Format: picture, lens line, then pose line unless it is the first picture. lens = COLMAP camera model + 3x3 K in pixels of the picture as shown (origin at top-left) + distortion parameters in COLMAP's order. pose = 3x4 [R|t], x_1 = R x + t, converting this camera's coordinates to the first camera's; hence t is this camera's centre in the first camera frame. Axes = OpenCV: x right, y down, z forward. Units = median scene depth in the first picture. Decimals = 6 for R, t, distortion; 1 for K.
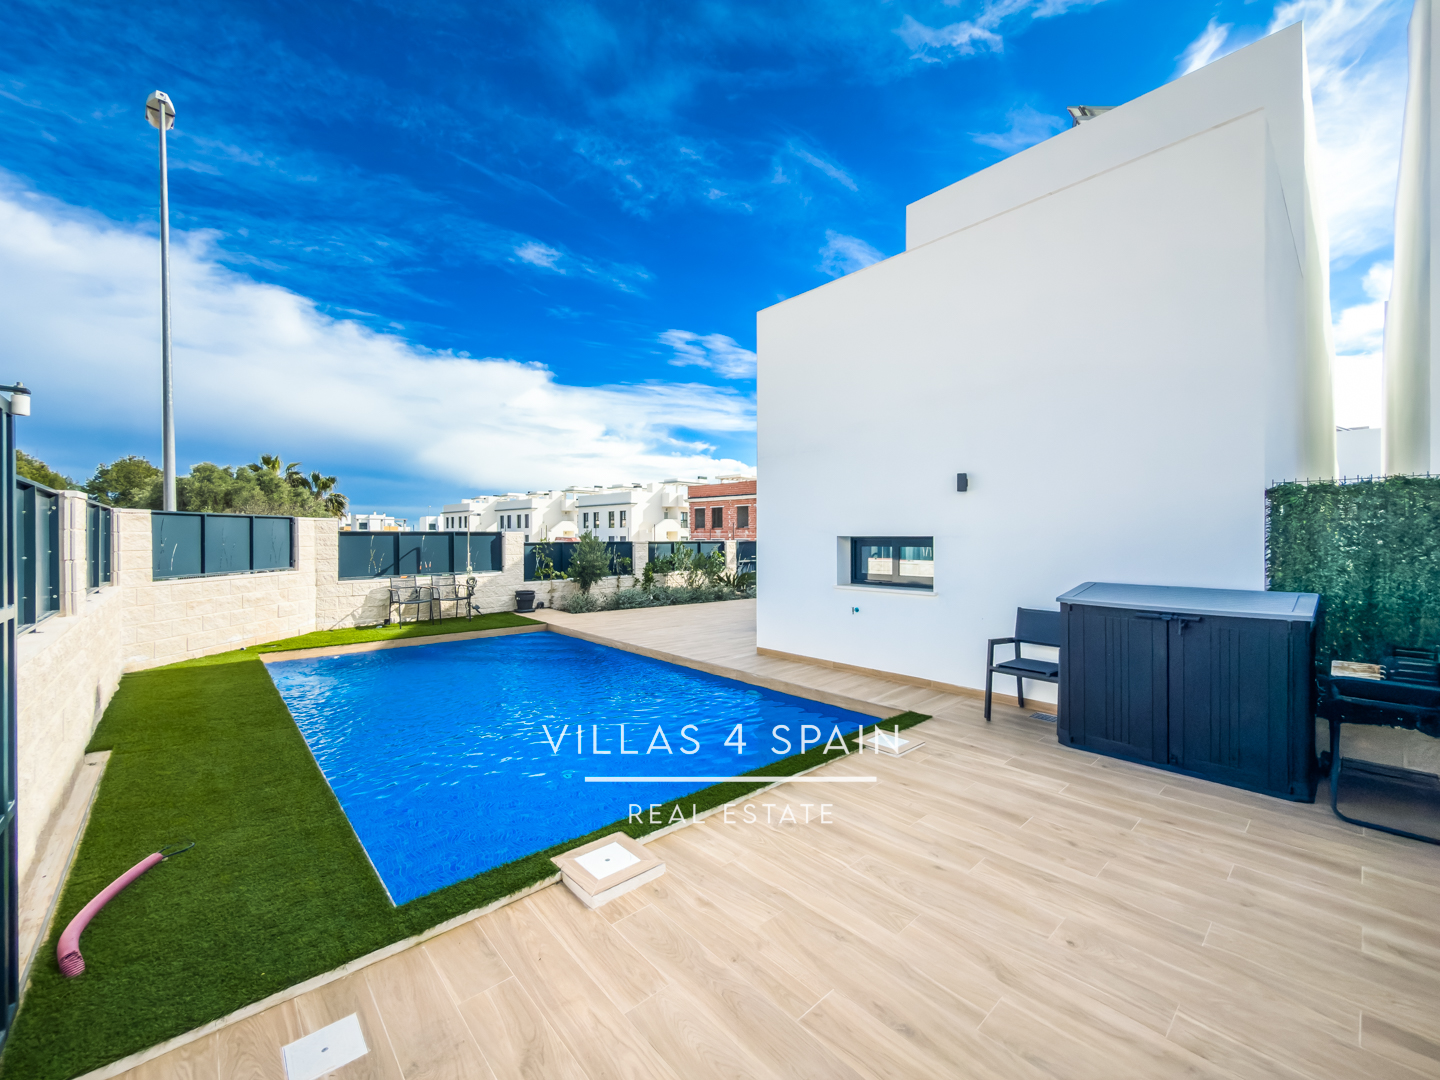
lens RADIAL K [[588.8, 0, 704.6], [0, 588.8, 551.4], [0, 0, 1]] dist [0.001370, 0.000280]
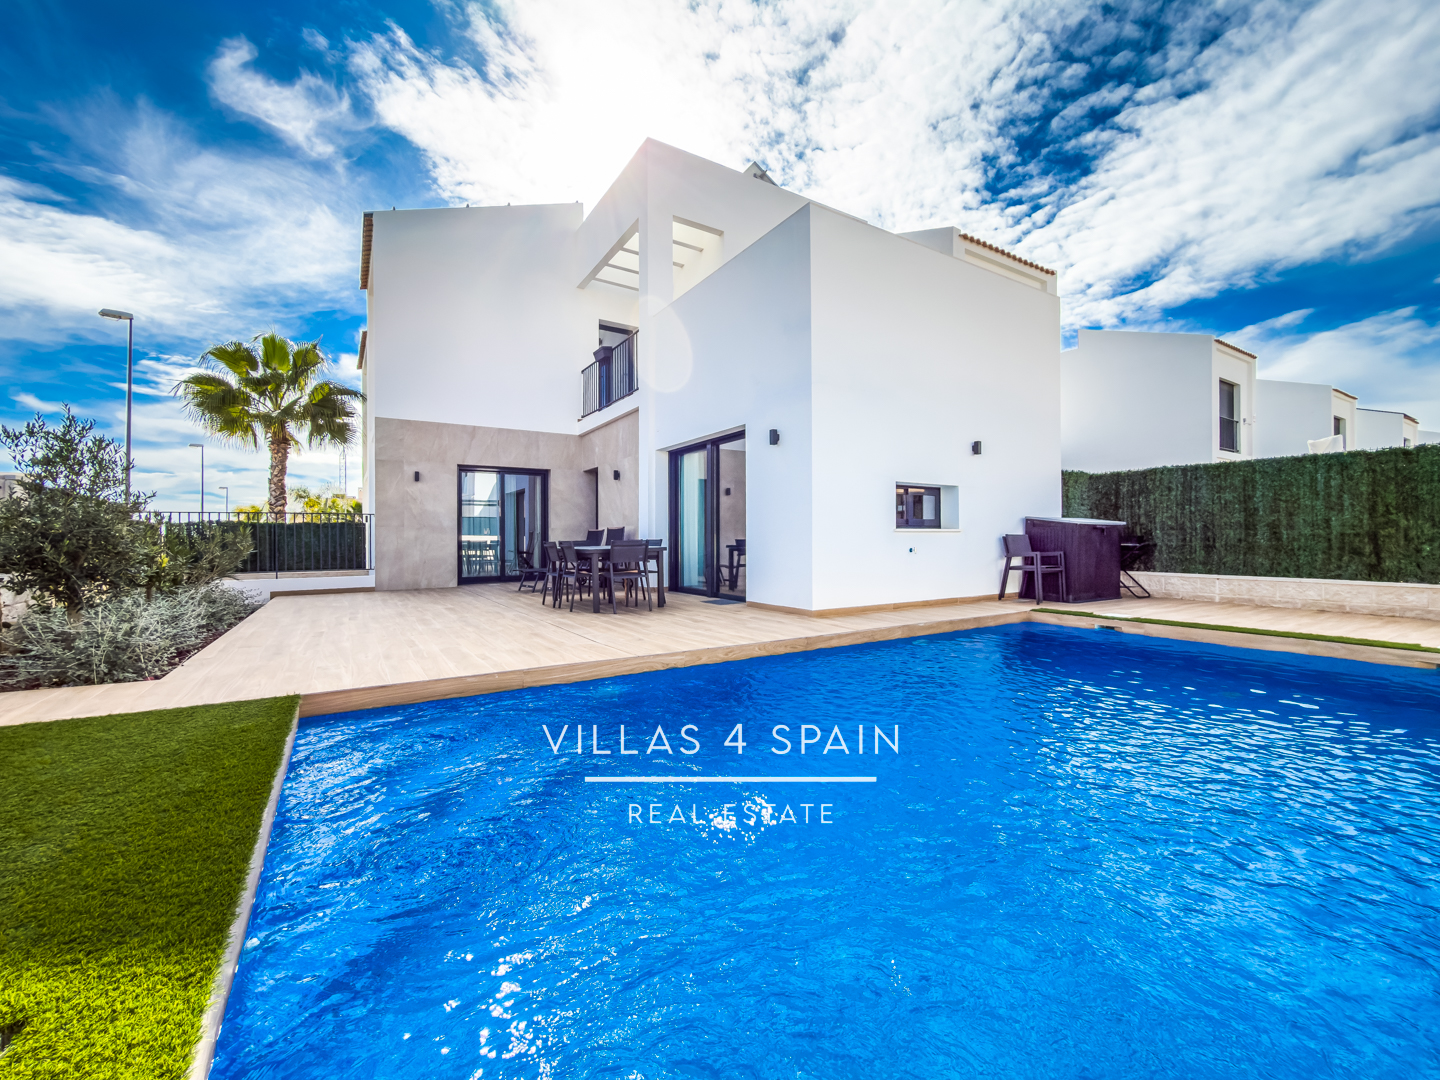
lens RADIAL K [[594.3, 0, 720.0], [0, 594.3, 540.0], [0, 0, 1]] dist [0.001633, 0.000266]
pose [[0.153875, 0.001239, 0.988090, -0.487006], [0.027464, 0.999607, -0.005530, 0.041453], [-0.987709, 0.027988, 0.153780, 0.642871]]
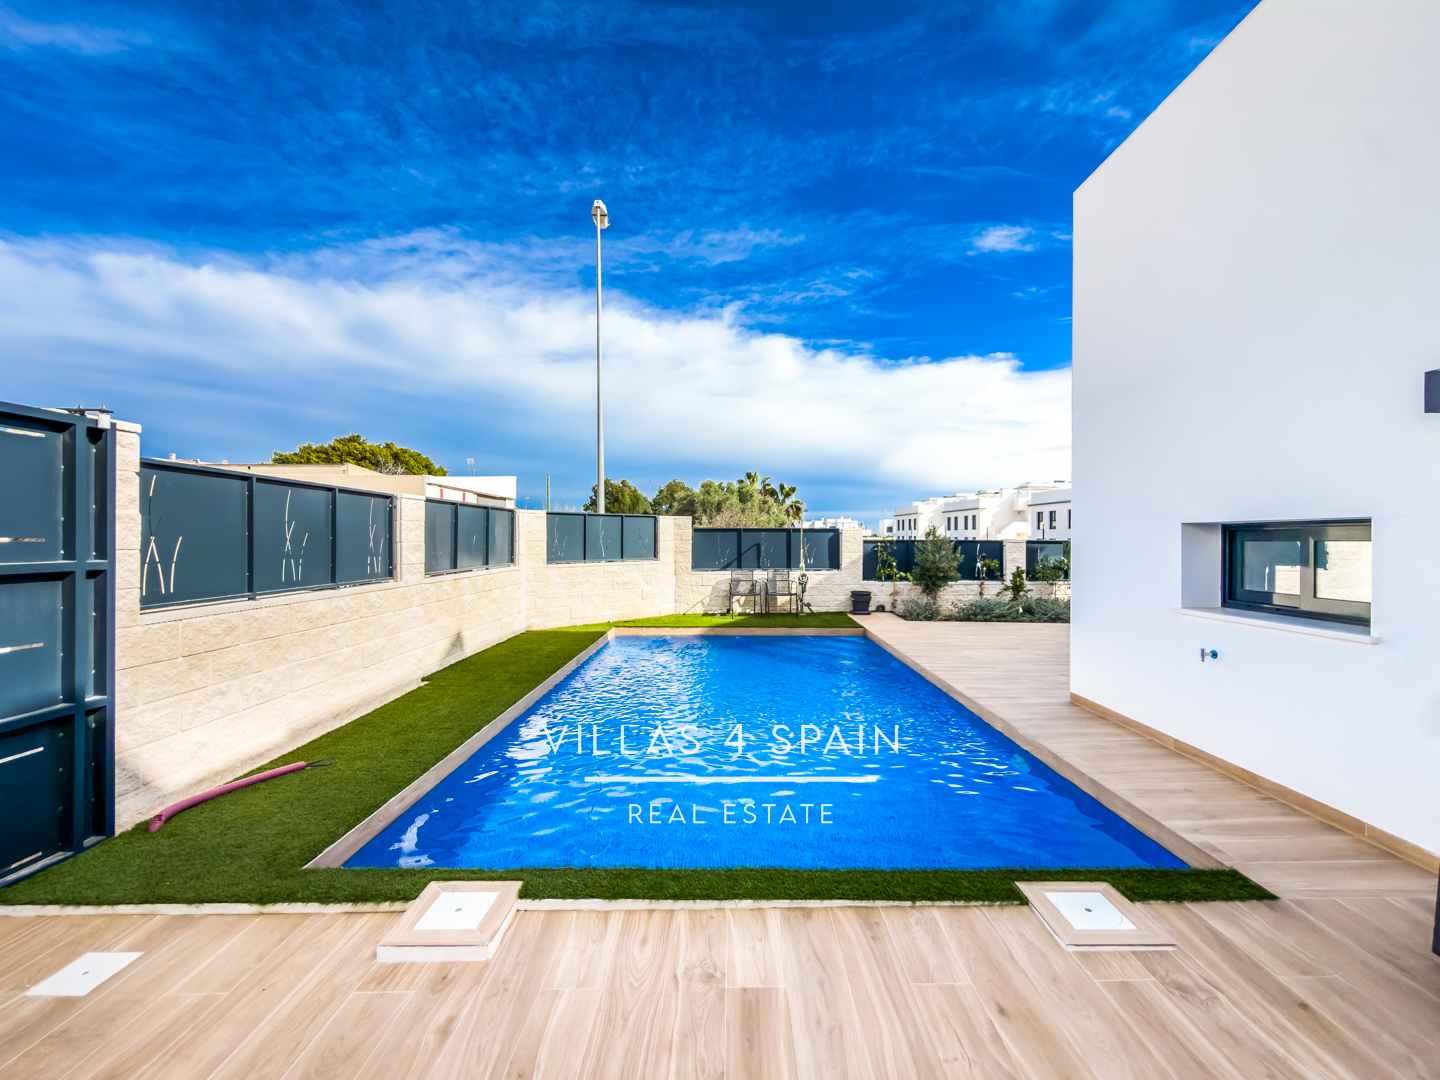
lens RADIAL K [[594.3, 0, 720.0], [0, 594.3, 540.0], [0, 0, 1]] dist [0.001633, 0.000266]
pose [[0.753715, 0.005979, -0.657174, 0.148286], [-0.021648, 0.999642, -0.015734, 0.004973], [0.656844, 0.026086, 0.753575, 0.141112]]
